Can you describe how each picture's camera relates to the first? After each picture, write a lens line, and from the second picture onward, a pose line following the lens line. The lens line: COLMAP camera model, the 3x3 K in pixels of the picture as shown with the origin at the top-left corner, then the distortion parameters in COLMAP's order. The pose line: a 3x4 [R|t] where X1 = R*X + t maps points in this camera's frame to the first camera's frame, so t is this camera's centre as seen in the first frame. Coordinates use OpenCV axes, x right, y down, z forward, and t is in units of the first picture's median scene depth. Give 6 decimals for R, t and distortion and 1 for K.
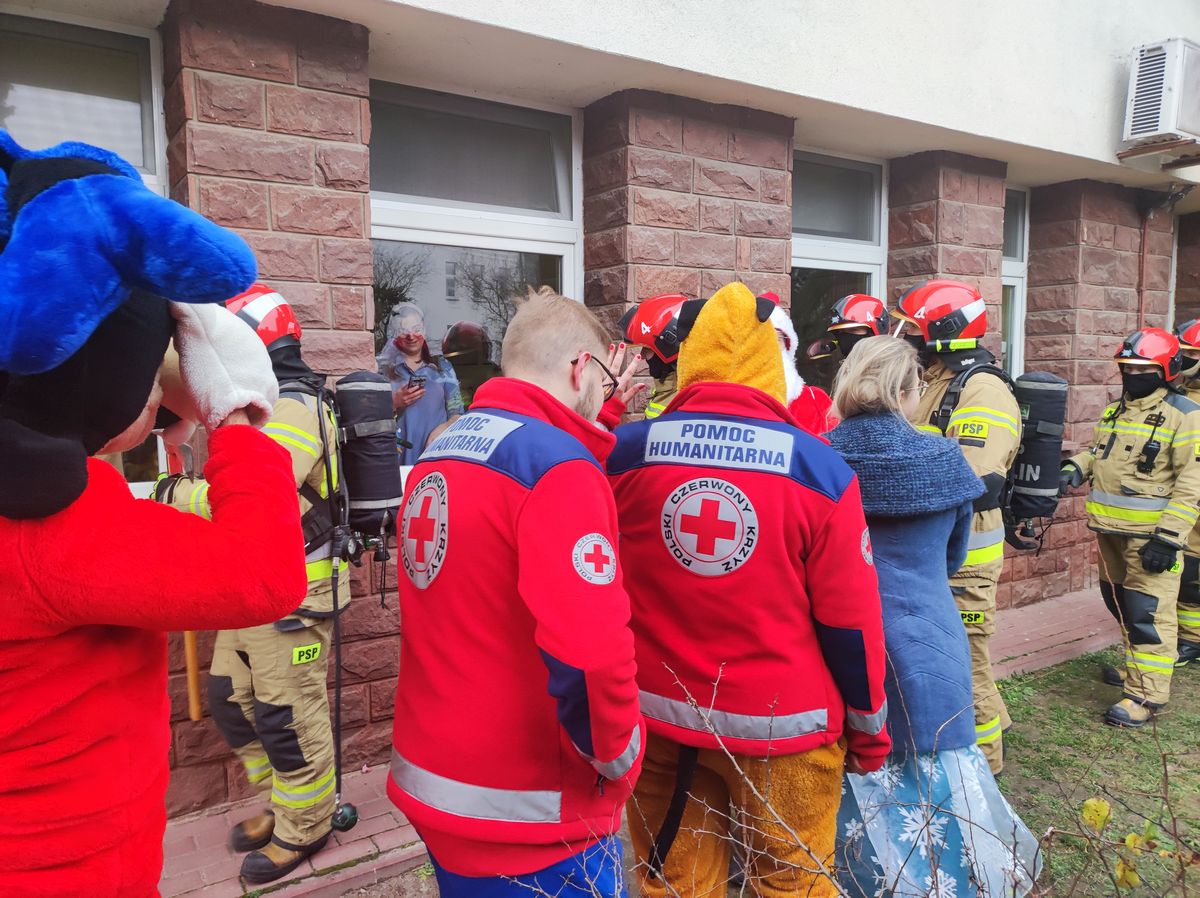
lens RADIAL K [[889.9, 0, 600.0], [0, 889.9, 449.0], [0, 0, 1]] dist [0.040026, -0.033211]
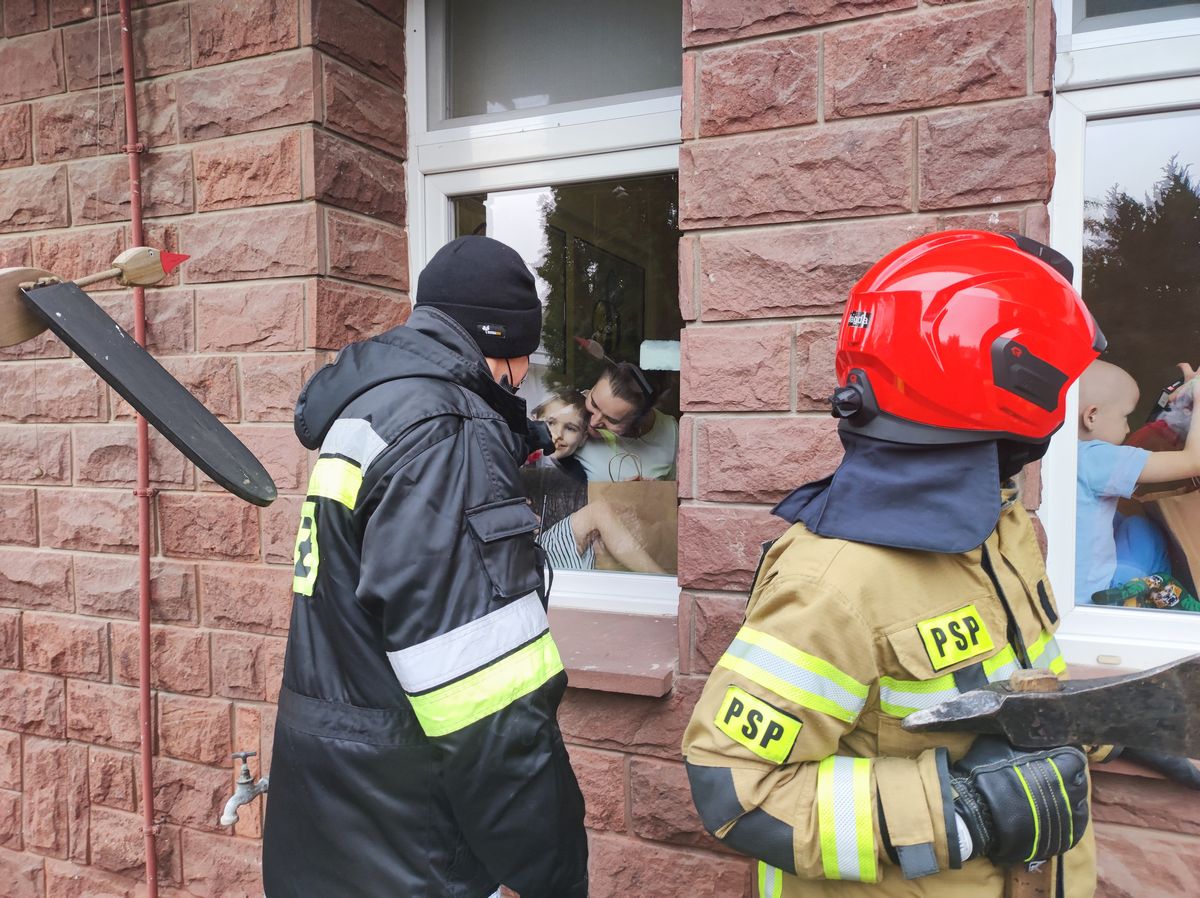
lens RADIAL K [[879.5, 0, 599.4], [0, 879.5, 468.5], [0, 0, 1]] dist [0.018427, -0.006133]
pose [[0.581113, 0.041271, -0.812776, -0.020963], [-0.066988, 0.997750, 0.002768, -0.031081], [0.811061, 0.052838, 0.582570, 0.445056]]
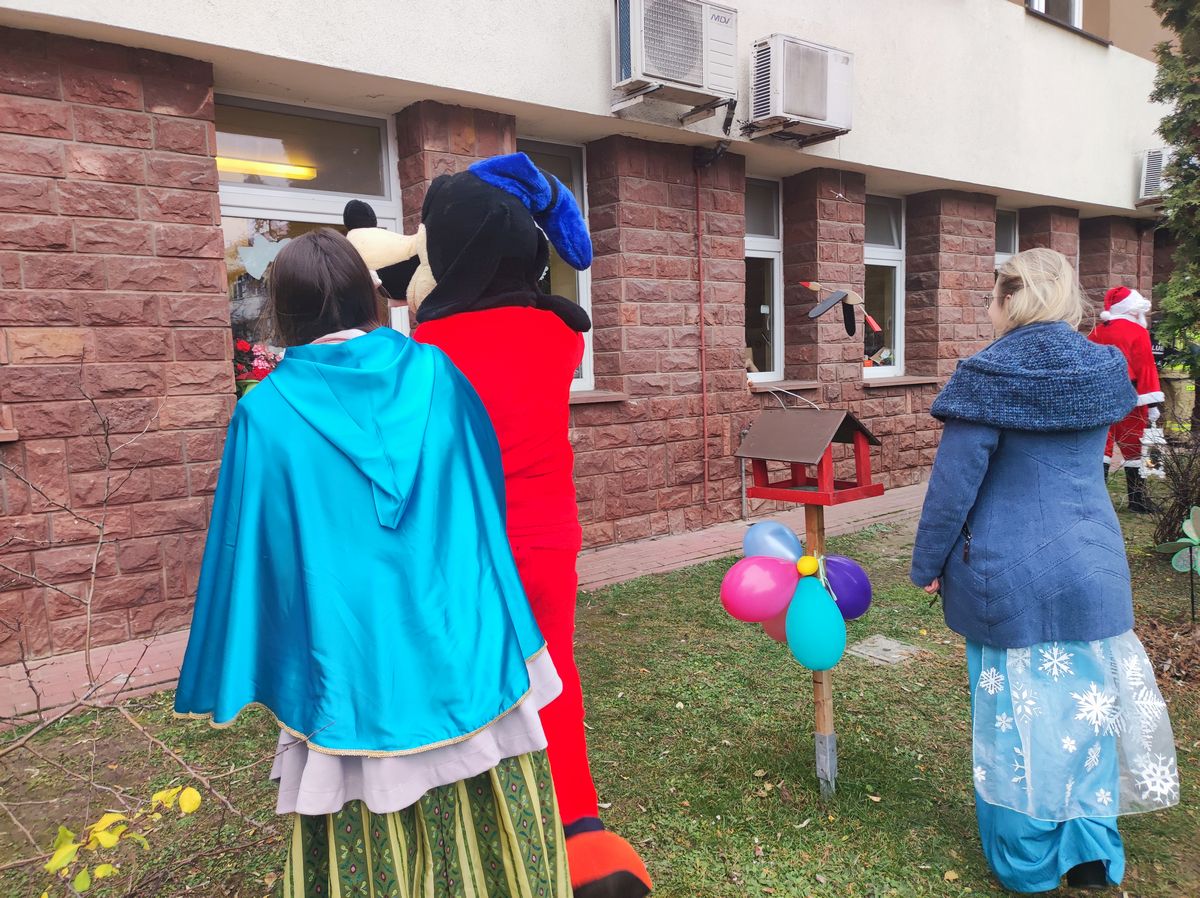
lens RADIAL K [[879.5, 0, 599.4], [0, 879.5, 468.5], [0, 0, 1]] dist [0.018427, -0.006133]
pose [[0.996017, -0.045711, 0.076553, -0.867254], [0.043793, 0.998688, 0.026551, 0.155383], [-0.077666, -0.023093, 0.996712, -0.945451]]
